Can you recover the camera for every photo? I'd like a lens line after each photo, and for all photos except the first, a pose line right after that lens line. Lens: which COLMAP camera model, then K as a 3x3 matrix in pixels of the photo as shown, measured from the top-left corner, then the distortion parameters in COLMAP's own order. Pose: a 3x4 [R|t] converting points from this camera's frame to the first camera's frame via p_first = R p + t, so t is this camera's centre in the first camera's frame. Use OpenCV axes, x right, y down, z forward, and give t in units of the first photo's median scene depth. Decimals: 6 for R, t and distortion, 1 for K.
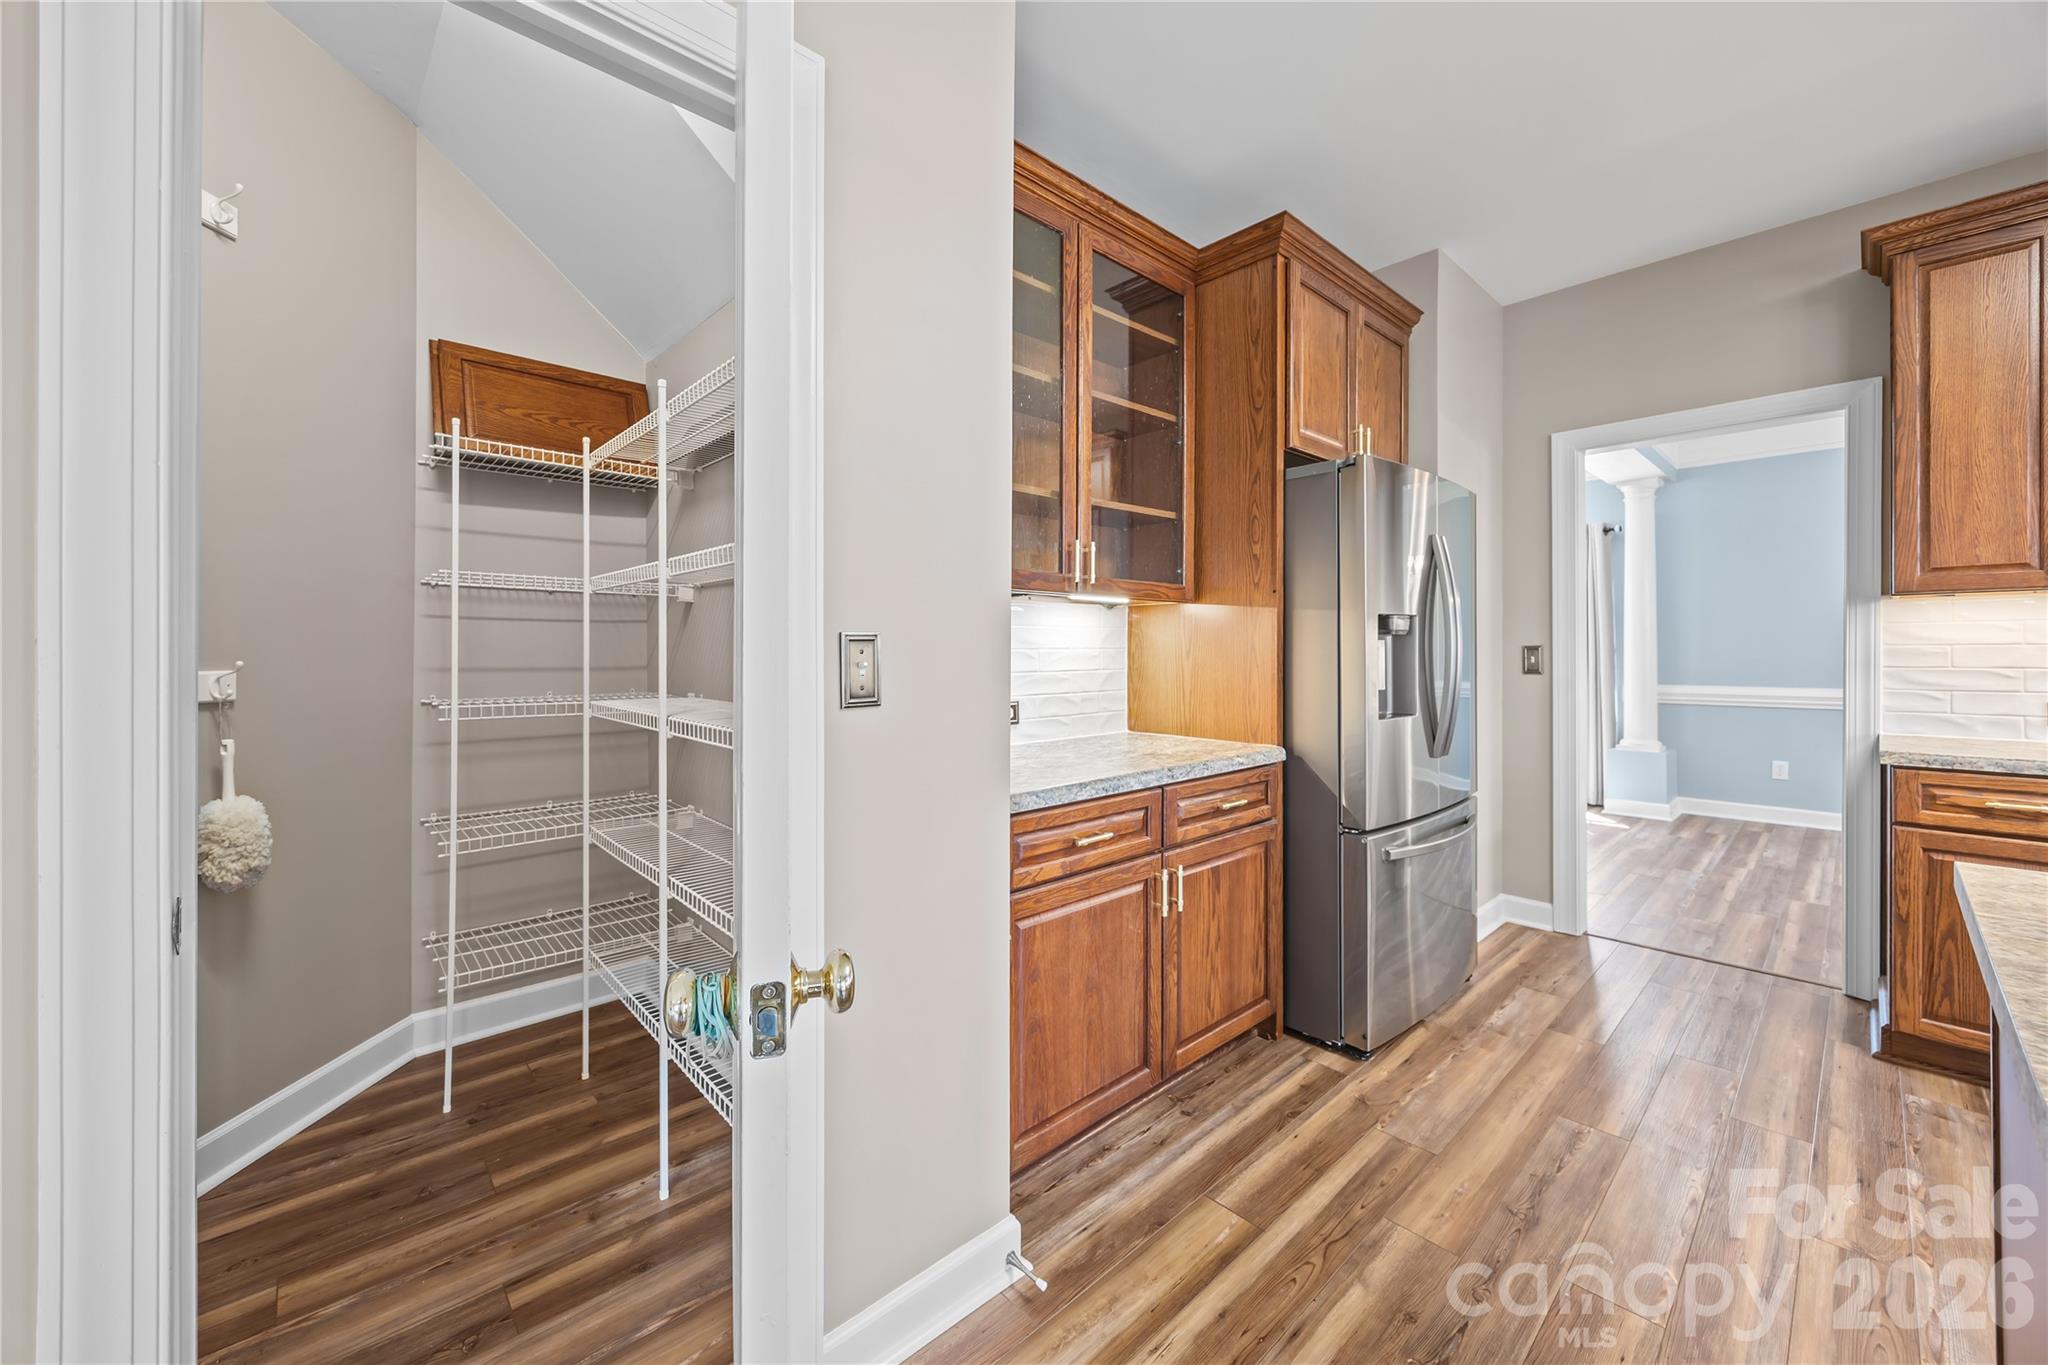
lens RADIAL K [[777.0, 0, 1010.7], [0, 777.0, 655.0], [0, 0, 1]] dist [-0.000552, -0.000053]
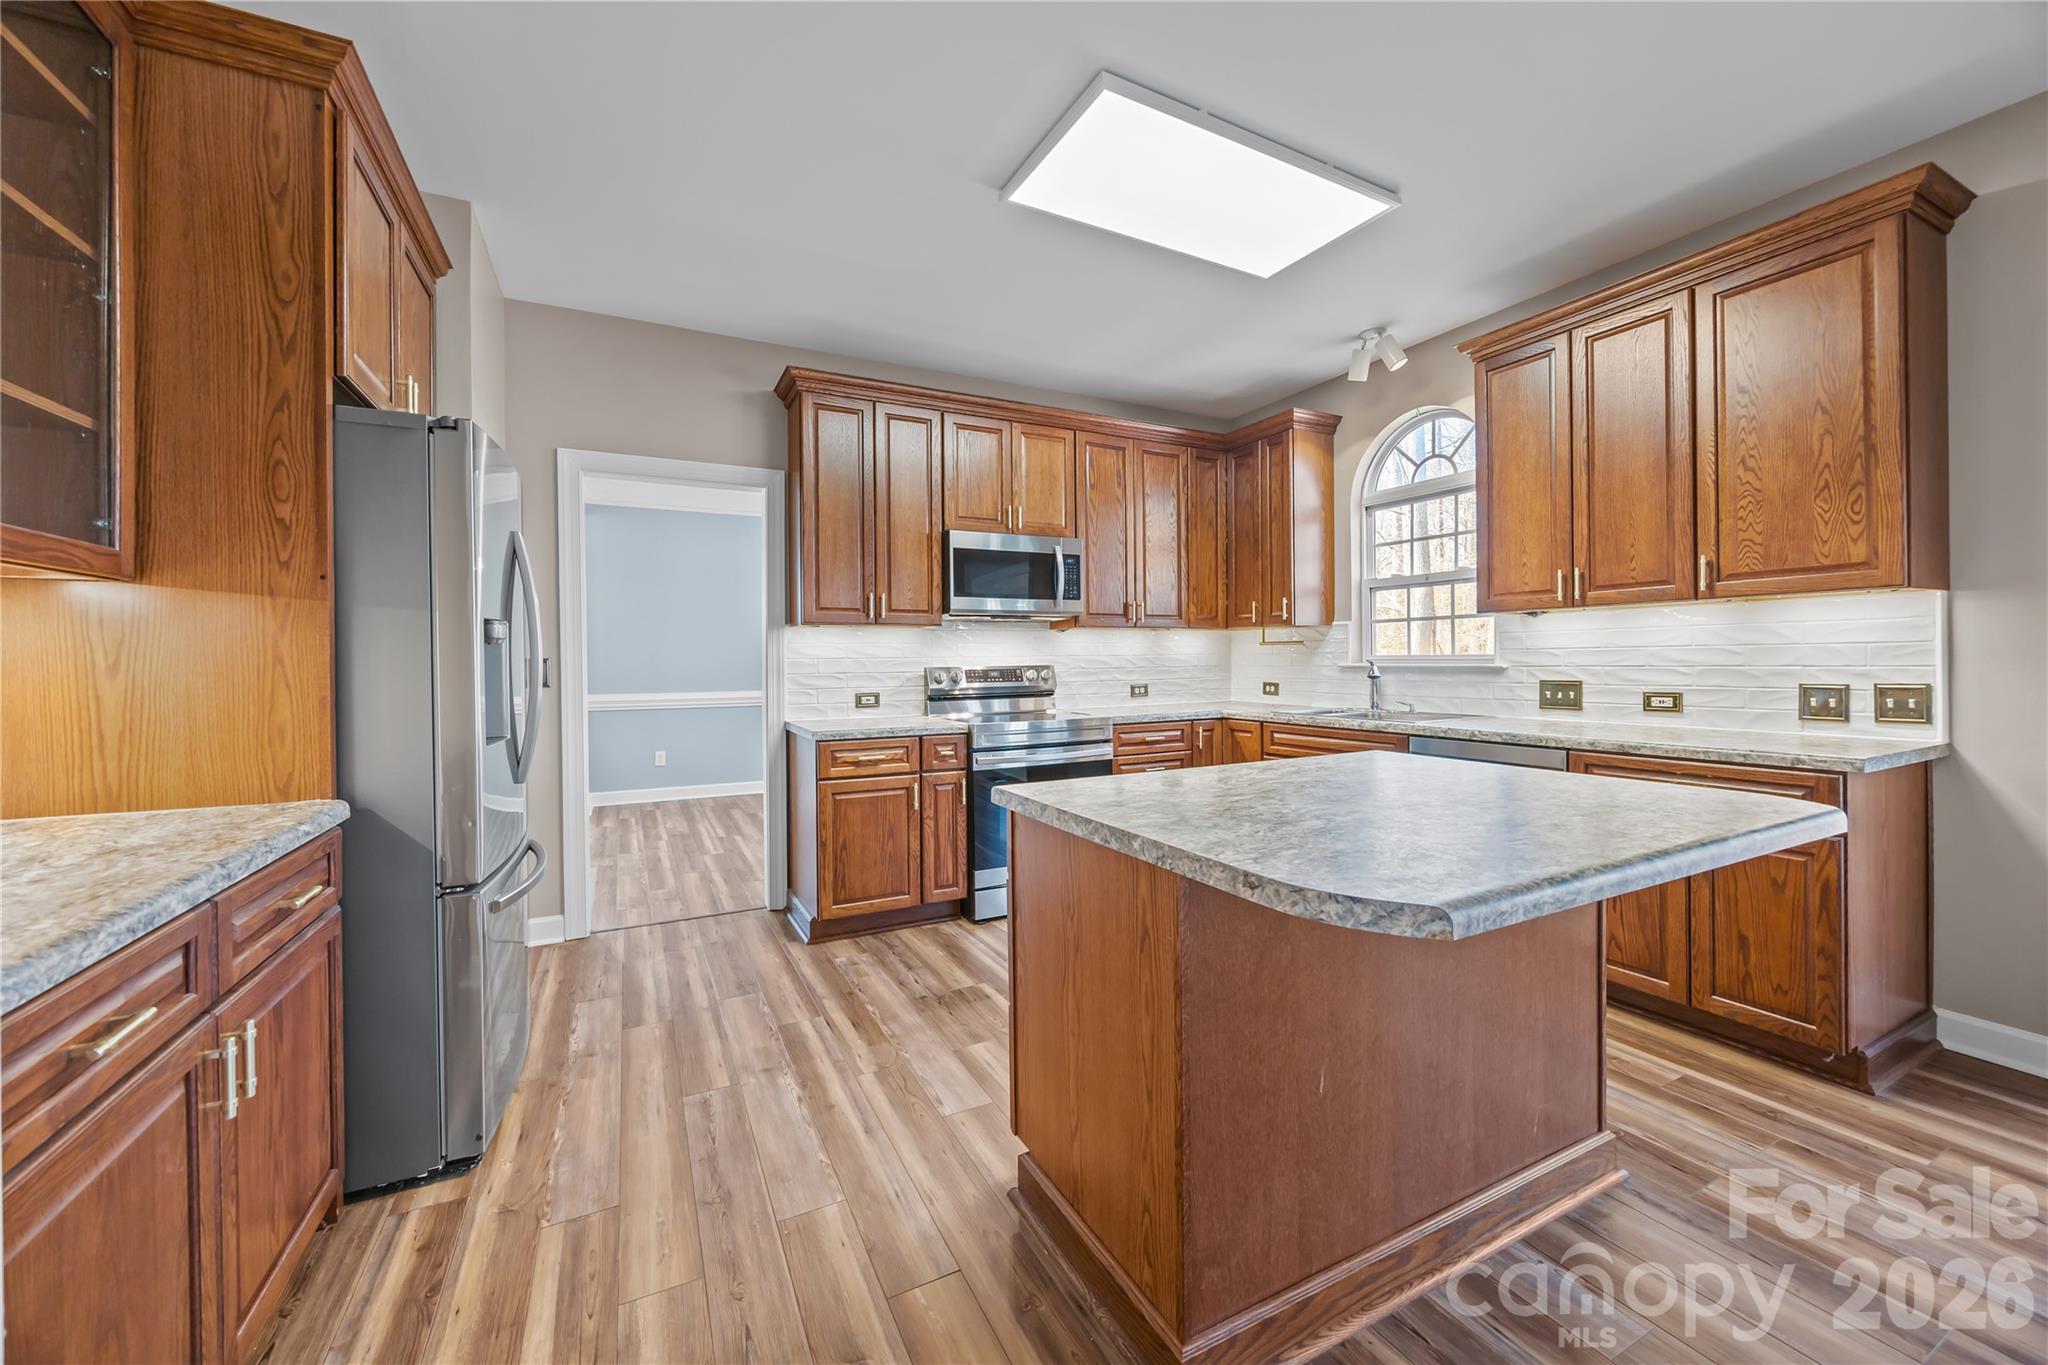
lens RADIAL K [[777.1, 0, 1023.2], [0, 777.1, 667.8], [0, 0, 1]] dist [-0.001456, 0.000320]
pose [[0.264340, -0.006970, 0.964404, -0.161555], [0.009896, 0.999941, 0.004515, 0.001863], [-0.964379, 0.008350, 0.264393, 0.214881]]
